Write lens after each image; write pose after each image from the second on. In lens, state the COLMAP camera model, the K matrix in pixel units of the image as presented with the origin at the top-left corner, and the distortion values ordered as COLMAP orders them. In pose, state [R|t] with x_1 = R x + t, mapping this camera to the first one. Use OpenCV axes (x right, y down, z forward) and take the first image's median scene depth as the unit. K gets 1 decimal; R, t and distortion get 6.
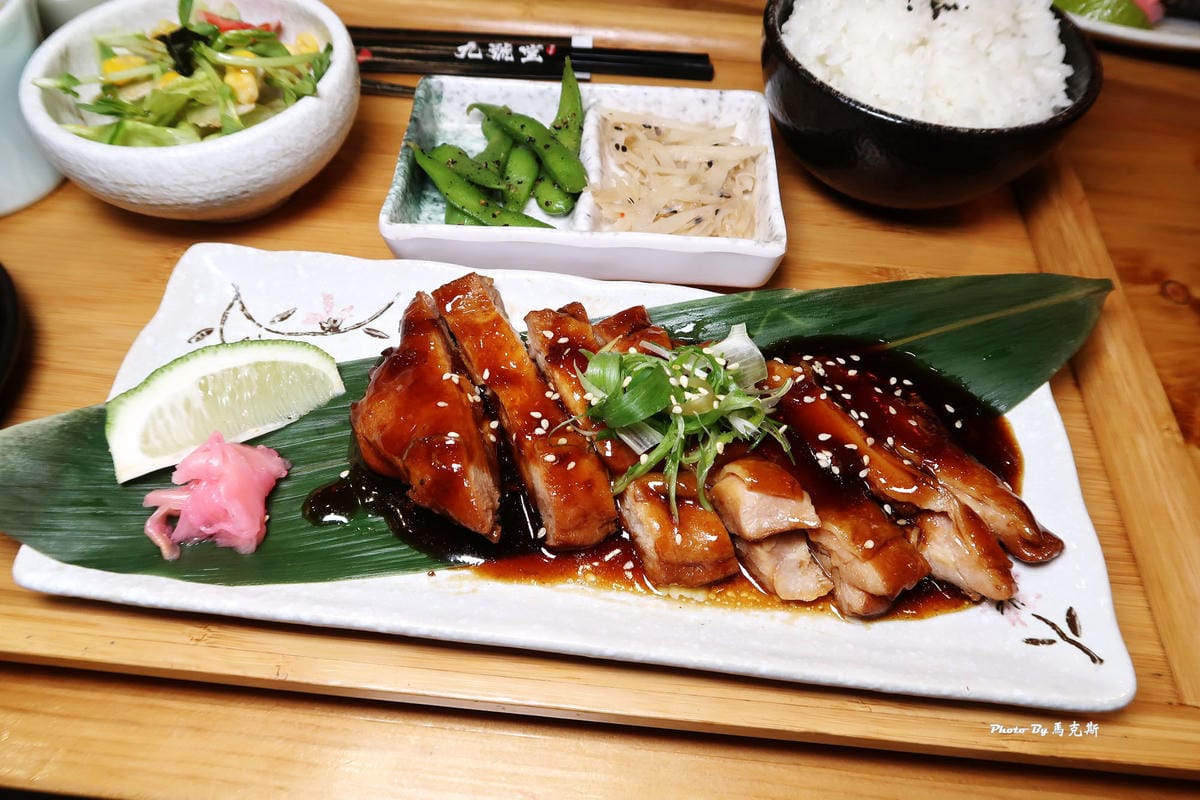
lens RADIAL K [[803.6, 0, 600.0], [0, 803.6, 400.0], [0, 0, 1]] dist [-0.009981, 0.000764]
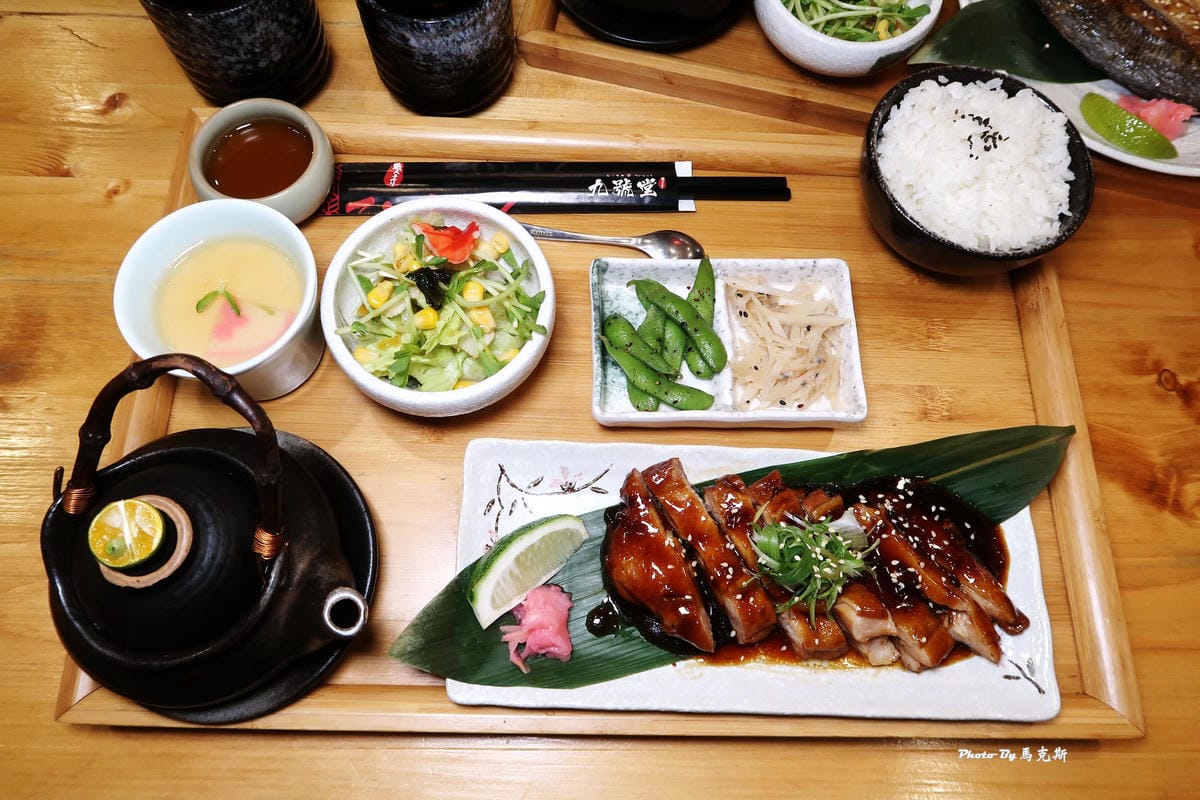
lens RADIAL K [[811.2, 0, 600.3], [0, 811.2, 384.6], [0, 0, 1]] dist [0.000616, -0.001188]
pose [[0.996888, -0.064542, 0.045259, -0.391492], [0.049150, 0.957782, 0.283263, -0.832628], [-0.061631, -0.280157, 0.957974, -0.483556]]
